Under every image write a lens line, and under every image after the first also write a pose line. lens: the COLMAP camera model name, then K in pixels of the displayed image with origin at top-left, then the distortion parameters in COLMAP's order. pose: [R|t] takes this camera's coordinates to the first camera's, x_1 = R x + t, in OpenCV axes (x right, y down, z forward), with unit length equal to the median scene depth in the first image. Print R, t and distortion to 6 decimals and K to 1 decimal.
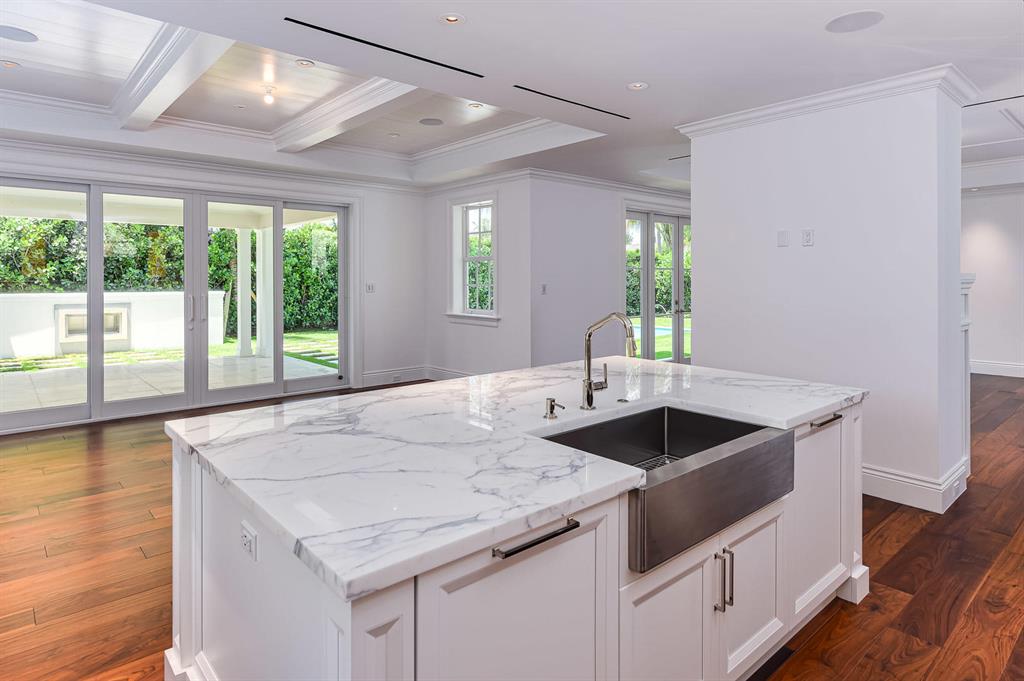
lens RADIAL K [[577.1, 0, 516.2], [0, 577.1, 271.2], [0, 0, 1]] dist [0.000134, -0.000589]
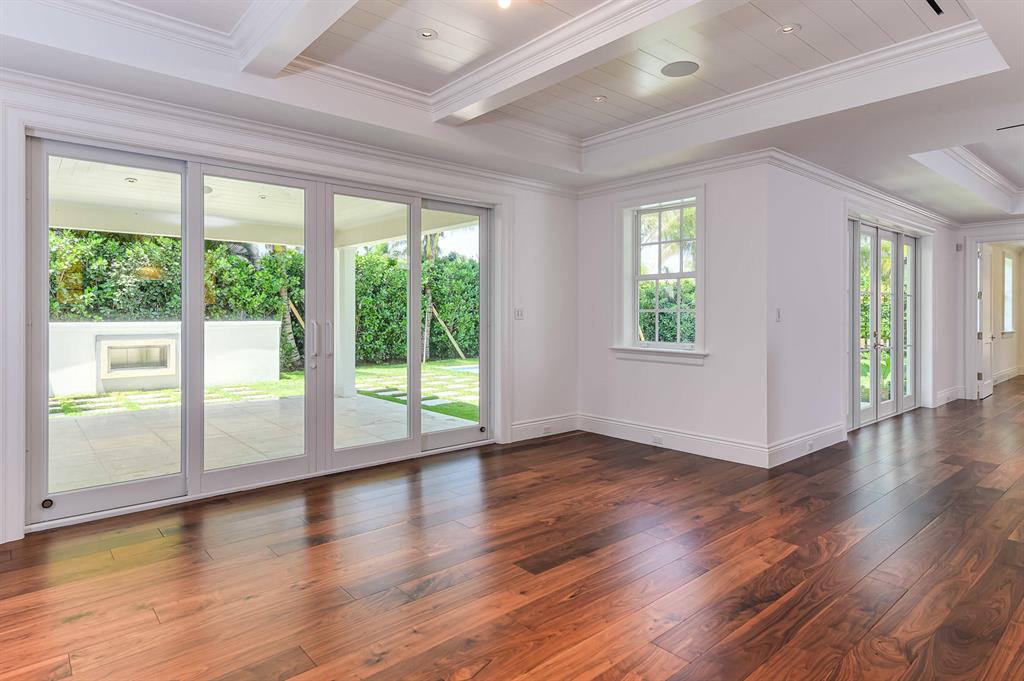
lens RADIAL K [[568.9, 0, 513.9], [0, 568.9, 304.8], [0, 0, 1]] dist [0.002087, 0.001996]
pose [[0.999892, 0.002711, -0.014437, -0.150558], [-0.002724, 0.999996, -0.000890, 0.010603], [0.014435, 0.000930, 0.999895, 0.142400]]
